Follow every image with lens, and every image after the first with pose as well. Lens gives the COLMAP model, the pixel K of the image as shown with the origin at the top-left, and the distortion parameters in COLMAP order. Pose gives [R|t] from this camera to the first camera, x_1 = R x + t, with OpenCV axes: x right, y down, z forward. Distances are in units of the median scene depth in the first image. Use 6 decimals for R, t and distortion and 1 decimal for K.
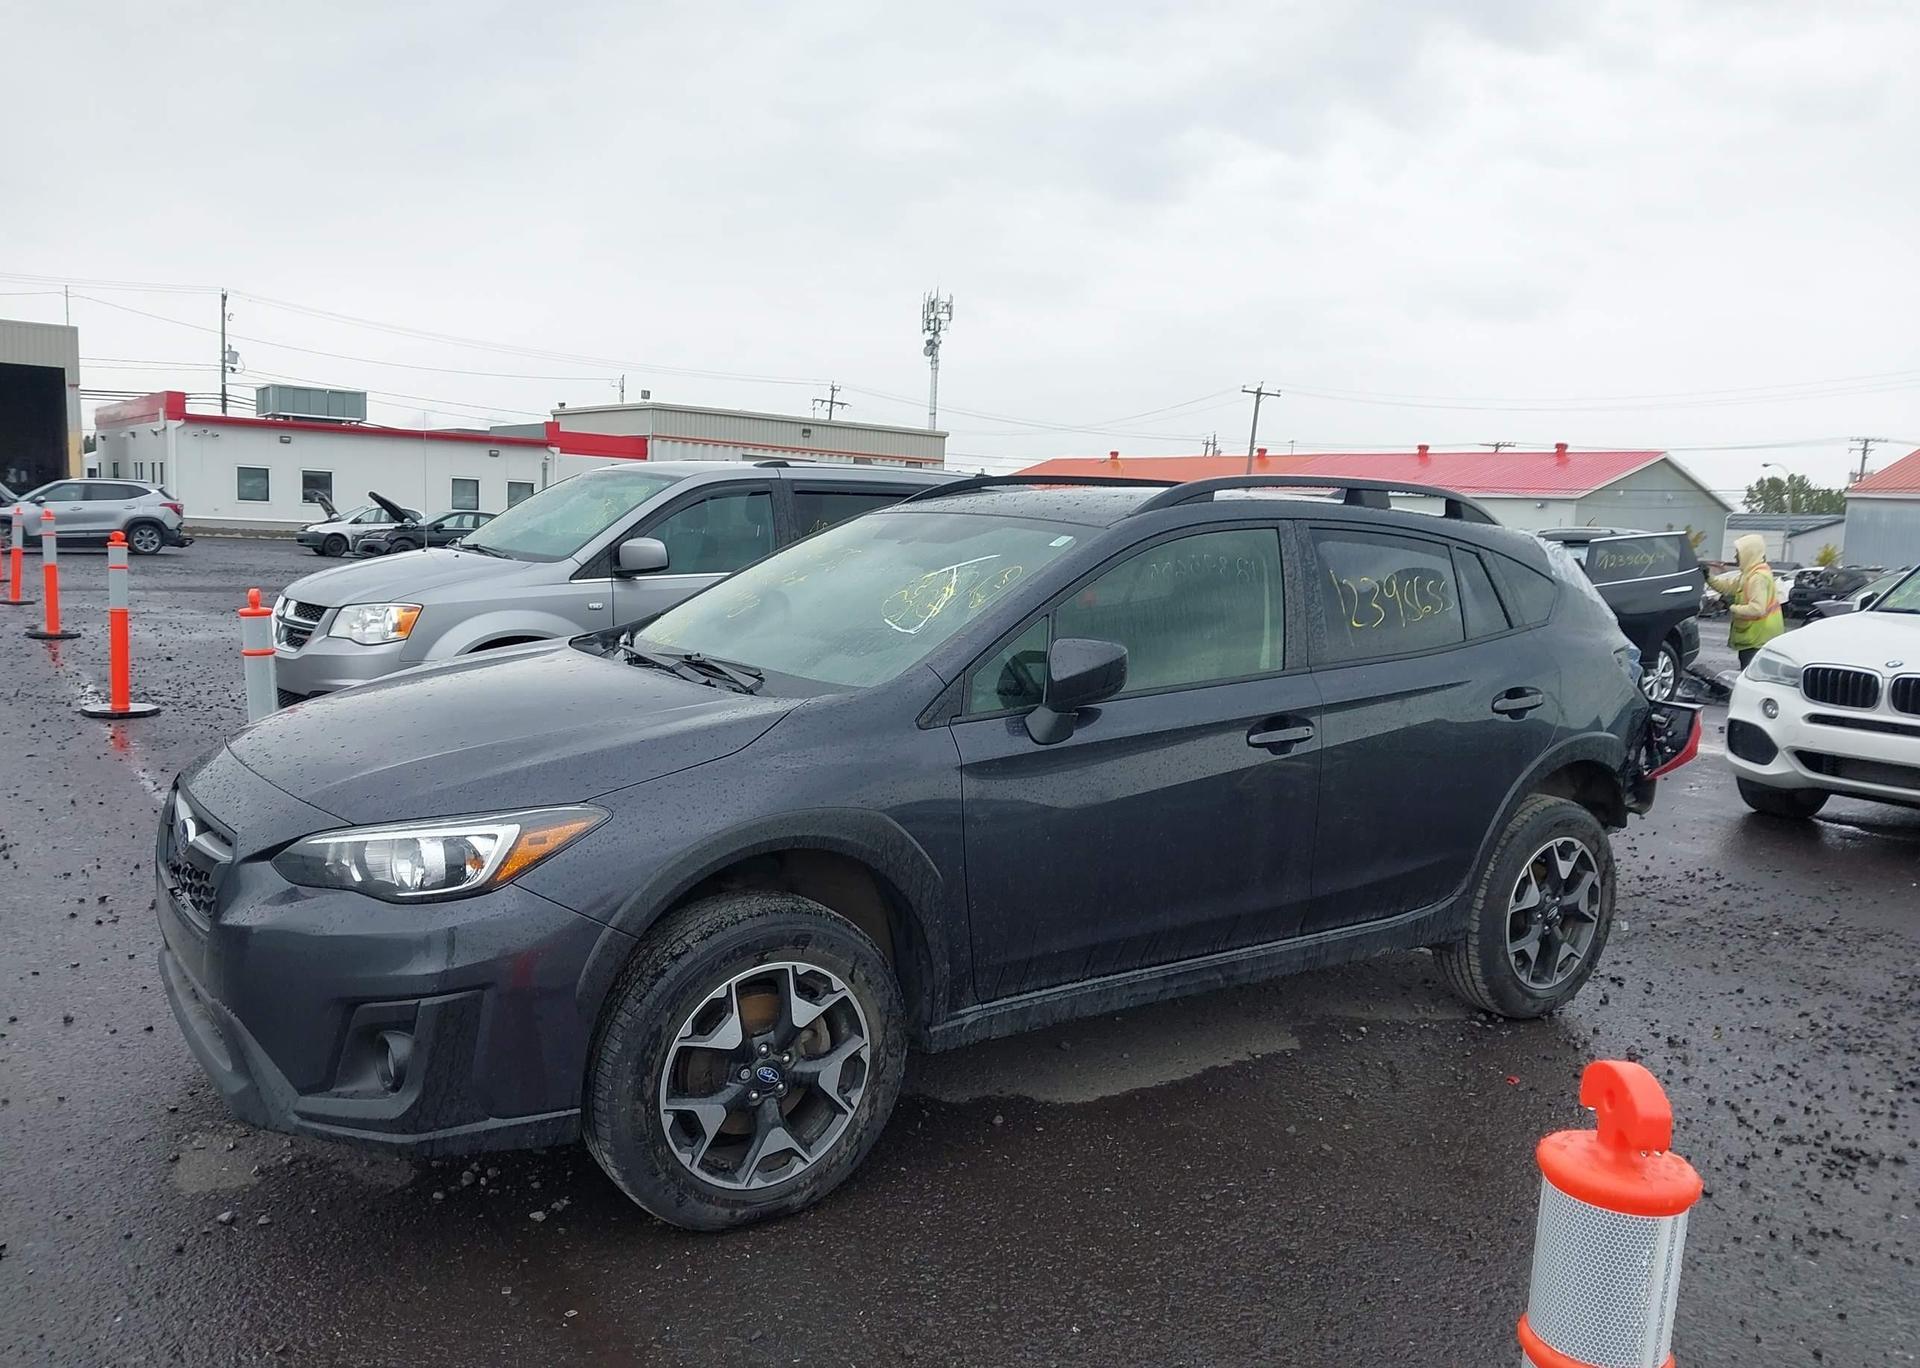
lens RADIAL K [[1481.9, 0, 1006.3], [0, 1481.9, 736.7], [0, 0, 1]] dist [0.060511, -0.088225]
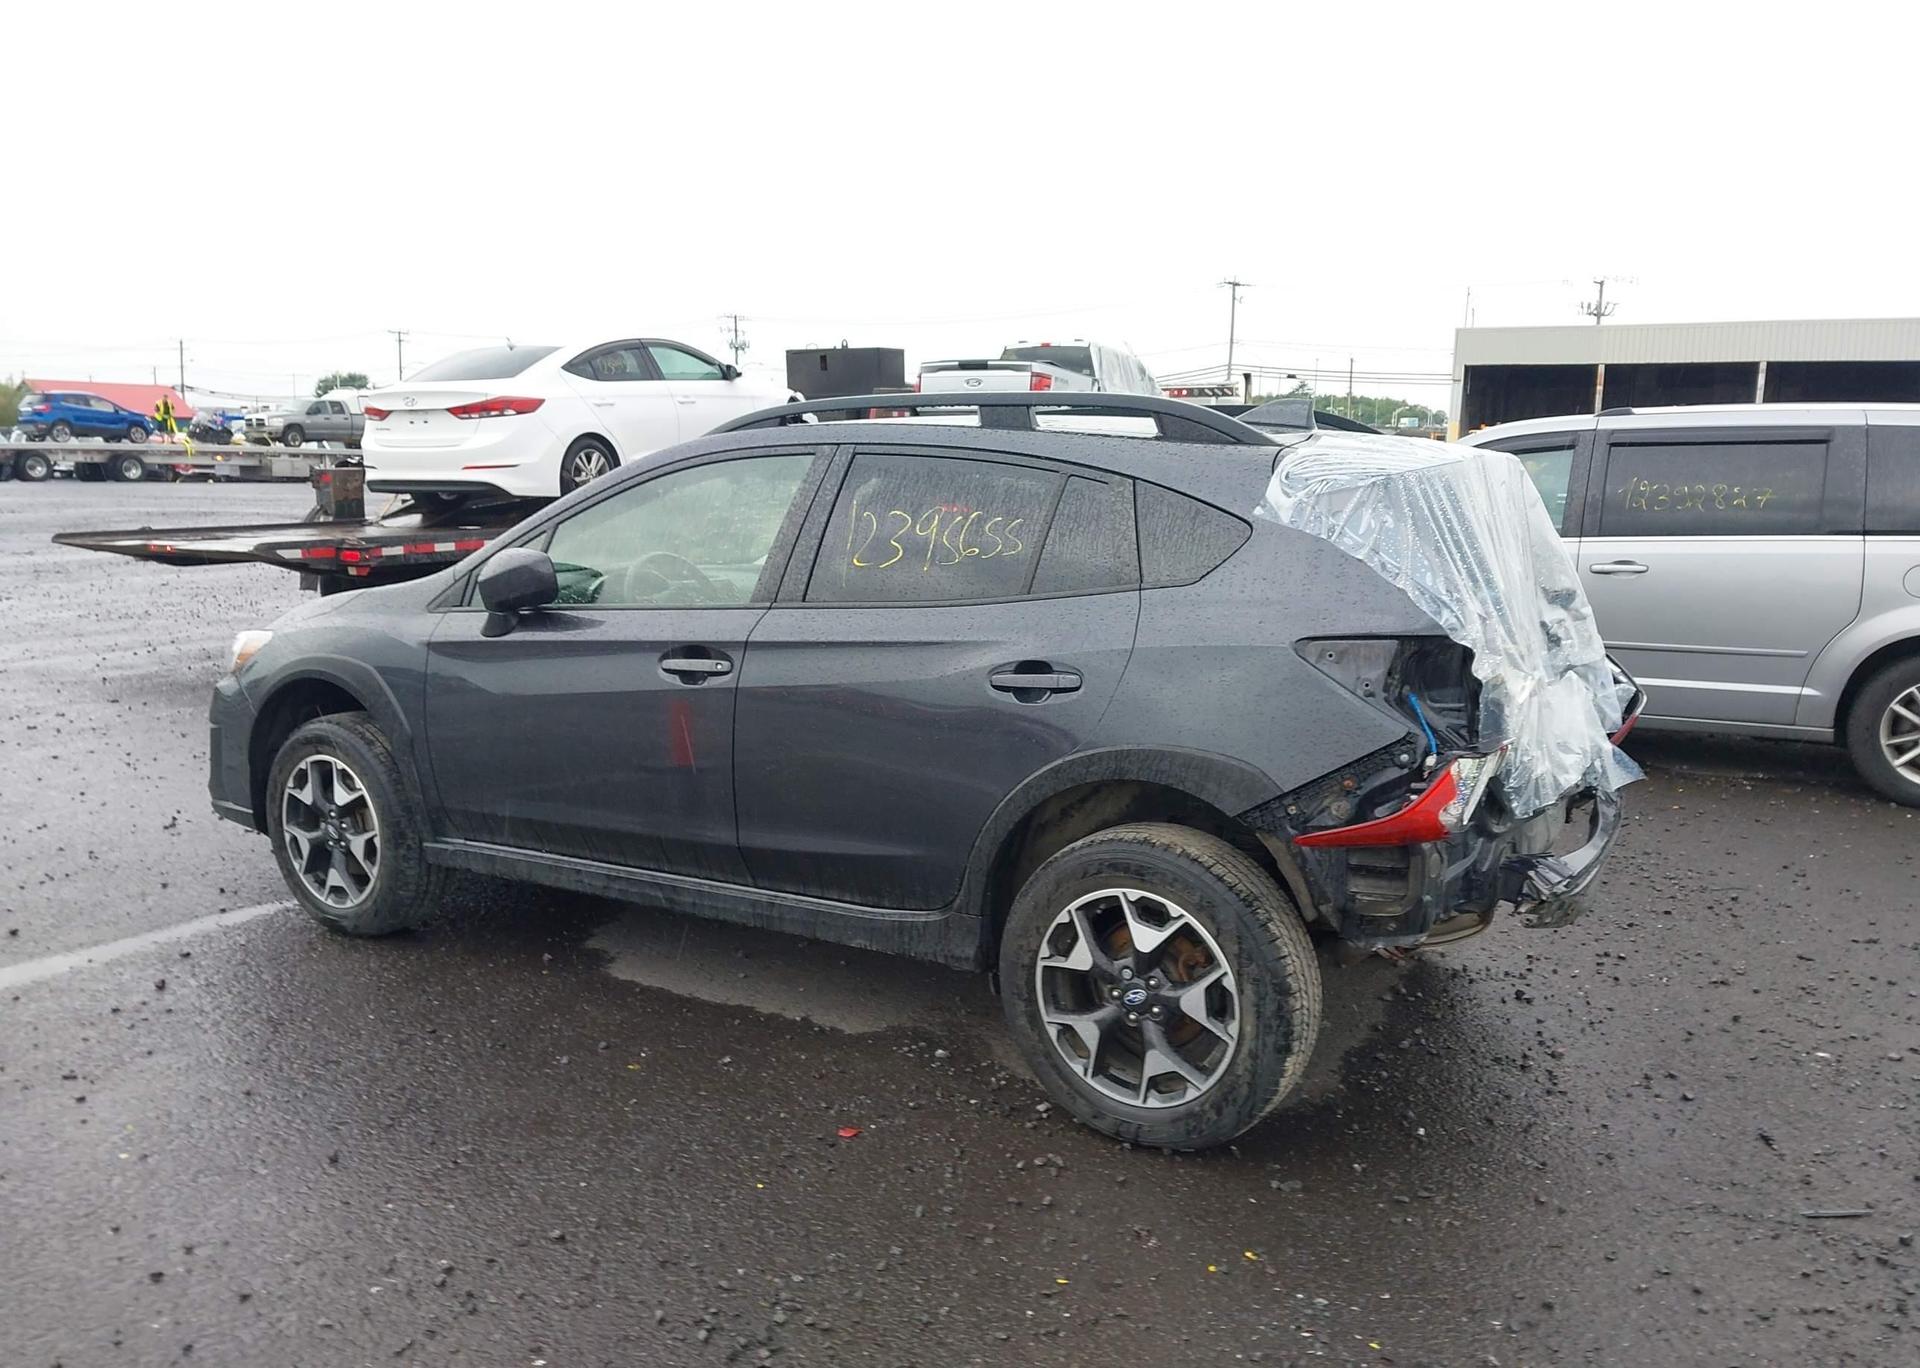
lens RADIAL K [[1476.3, 0, 993.9], [0, 1476.3, 739.6], [0, 0, 1]] dist [0.055592, -0.089567]
pose [[0.400850, 0.131684, -0.906630, 1.148164], [-0.129619, 0.987813, 0.086167, -0.062143], [0.906928, 0.082976, 0.413034, 0.777789]]
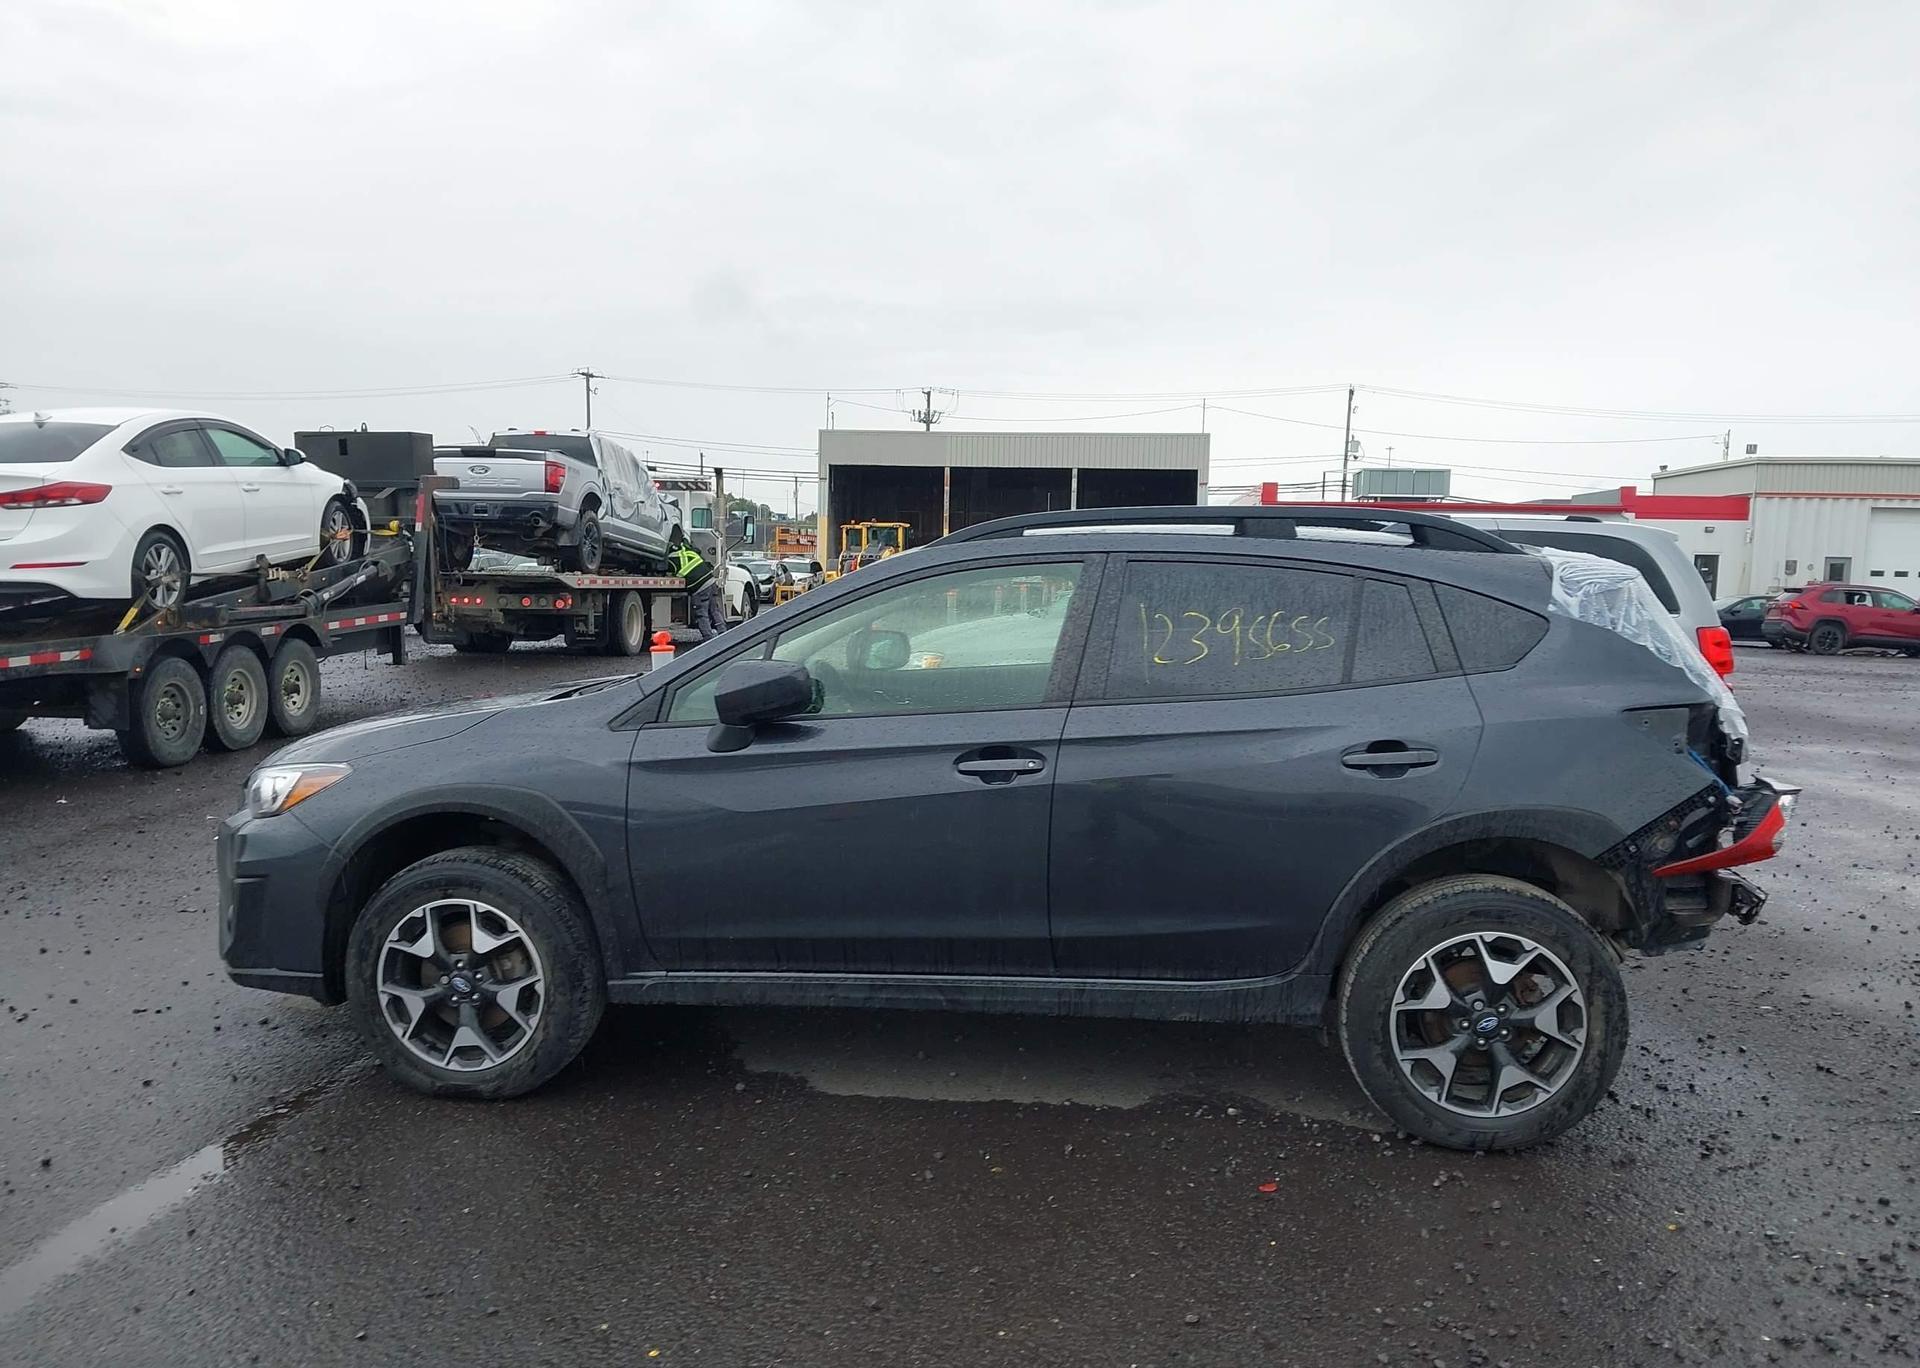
lens RADIAL K [[1481.9, 0, 1006.3], [0, 1481.9, 736.7], [0, 0, 1]] dist [0.060511, -0.088225]
pose [[0.740846, 0.044449, -0.670203, 0.854543], [-0.075860, 0.996961, -0.017735, -0.003961], [0.667378, 0.063981, 0.741966, 0.260055]]
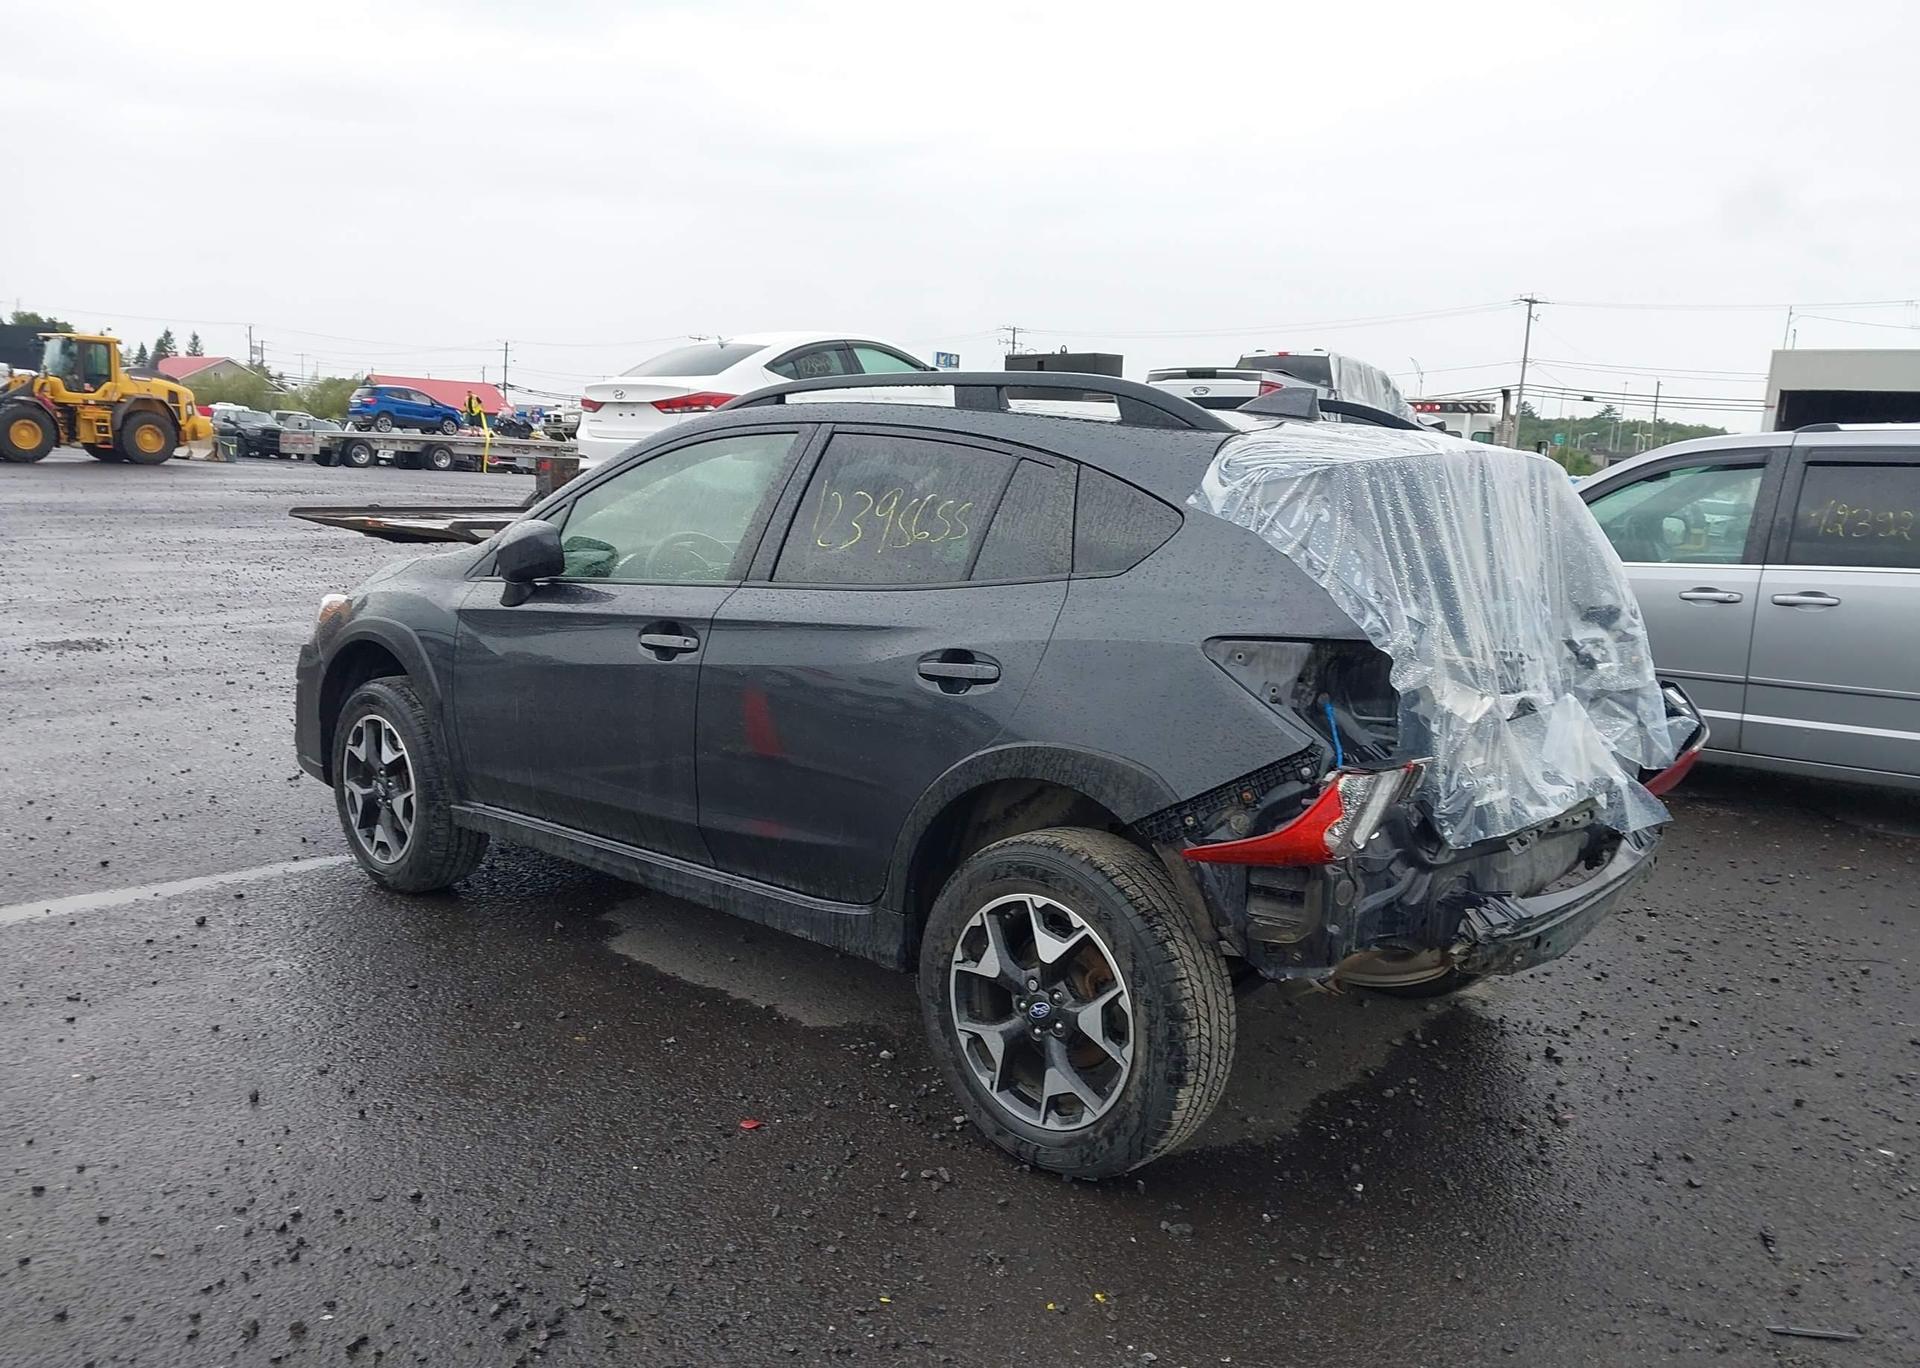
lens RADIAL K [[1481.9, 0, 1006.3], [0, 1481.9, 736.7], [0, 0, 1]] dist [0.060511, -0.088225]
pose [[0.239481, 0.140887, -0.960625, 1.176689], [-0.174392, 0.979566, 0.100189, -0.075721], [0.955110, 0.143532, 0.259157, 0.964462]]
